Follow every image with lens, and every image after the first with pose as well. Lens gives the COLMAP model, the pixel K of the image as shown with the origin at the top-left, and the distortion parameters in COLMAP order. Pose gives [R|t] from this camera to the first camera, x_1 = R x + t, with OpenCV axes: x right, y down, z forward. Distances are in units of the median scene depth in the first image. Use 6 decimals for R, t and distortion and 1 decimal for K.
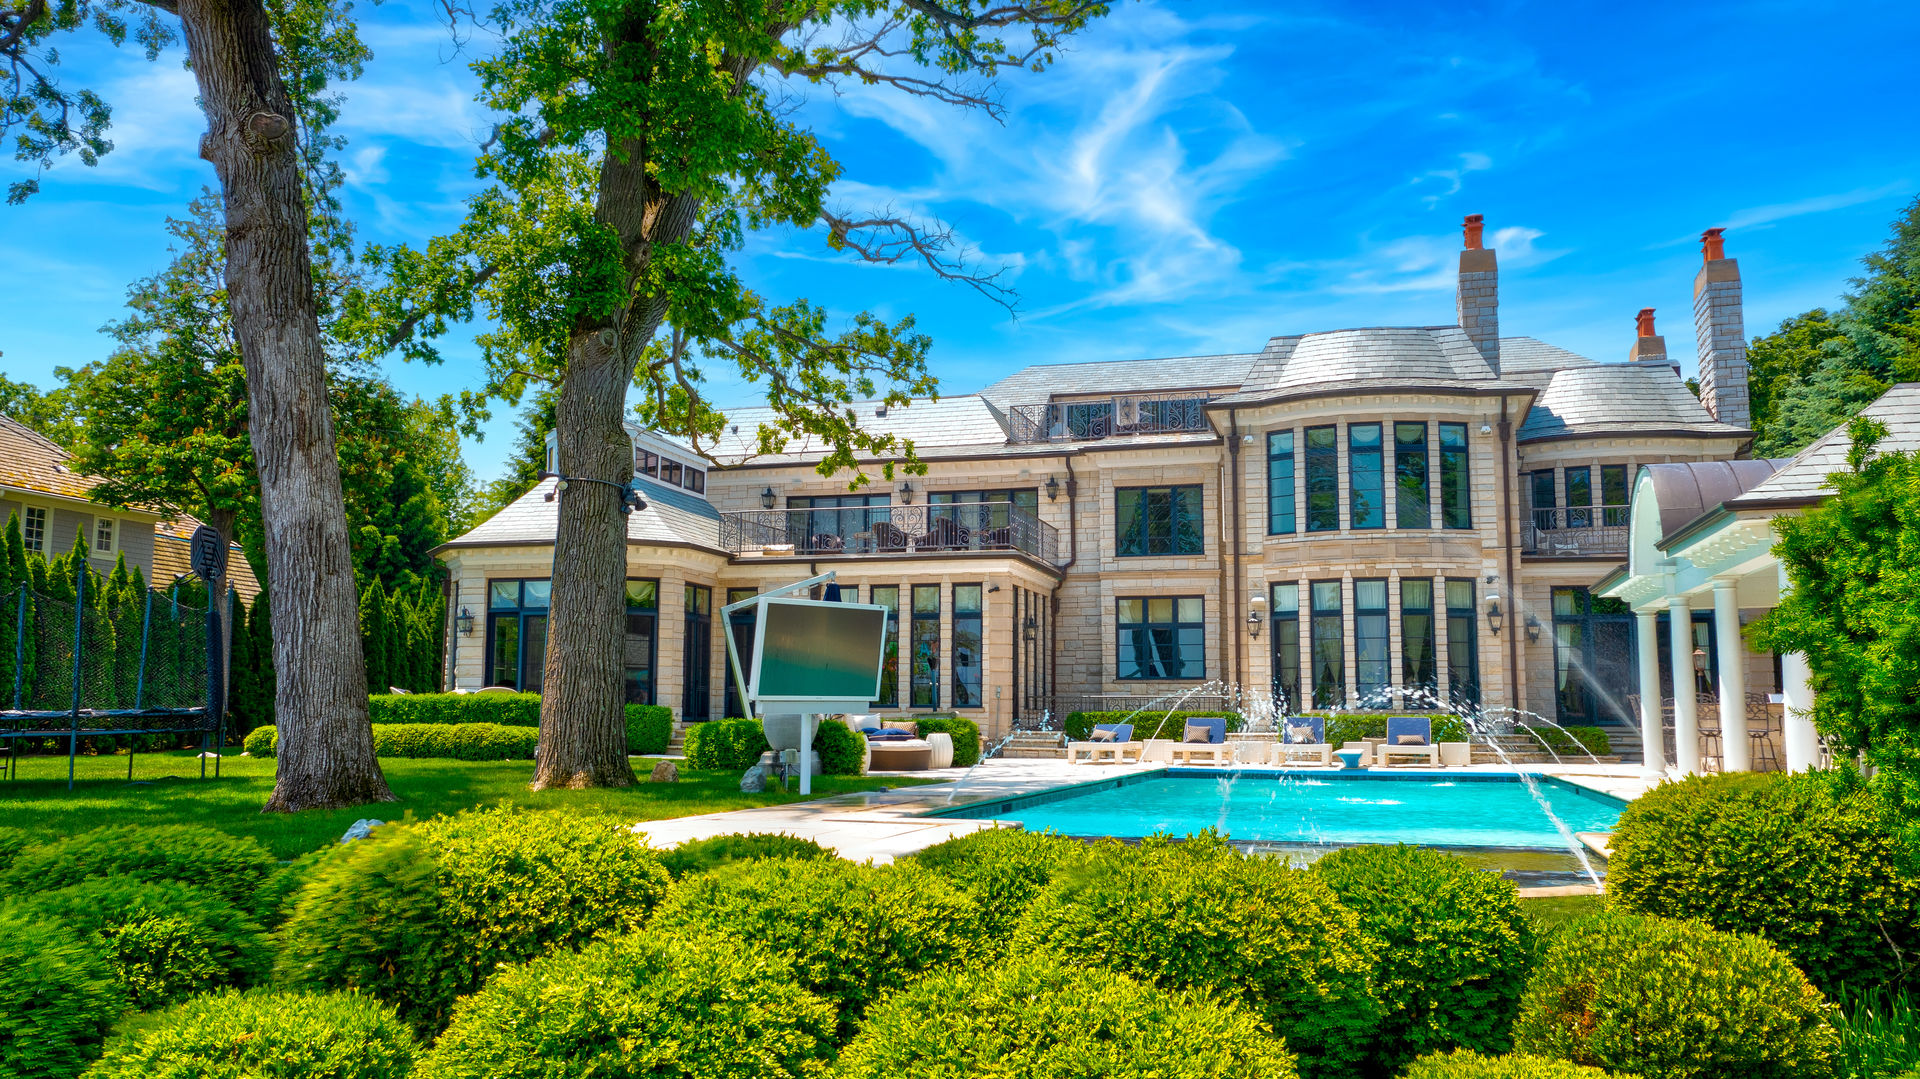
lens RADIAL K [[1533.0, 0, 960.0], [0, 1533.0, 539.5], [0, 0, 1]] dist [-0.004760, -0.000092]
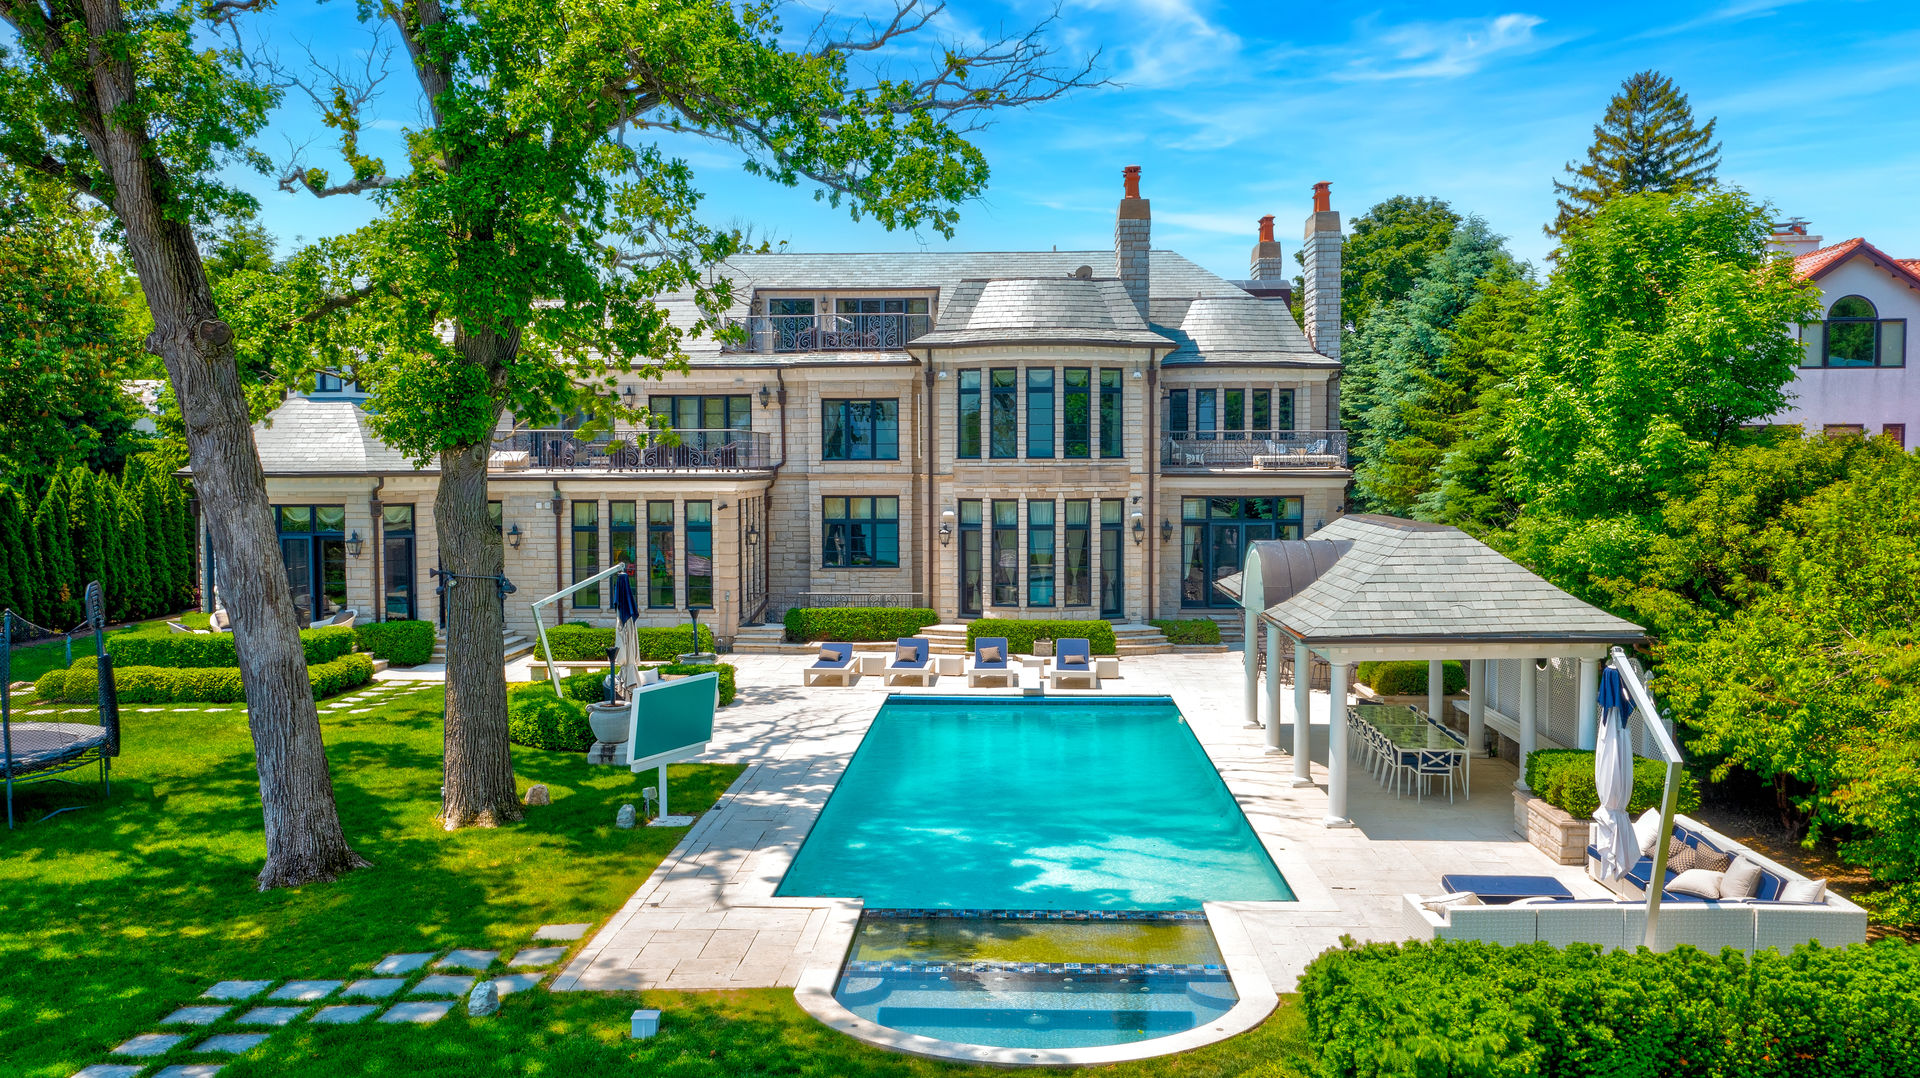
lens RADIAL K [[1547.1, 0, 960.0], [0, 1547.1, 539.0], [0, 0, 1]] dist [0.002690, 0.002070]
pose [[0.972670, -0.019890, 0.231338, -0.072782], [-0.021125, 0.984611, 0.173477, -0.147139], [-0.231228, -0.173623, 0.957282, -0.147334]]
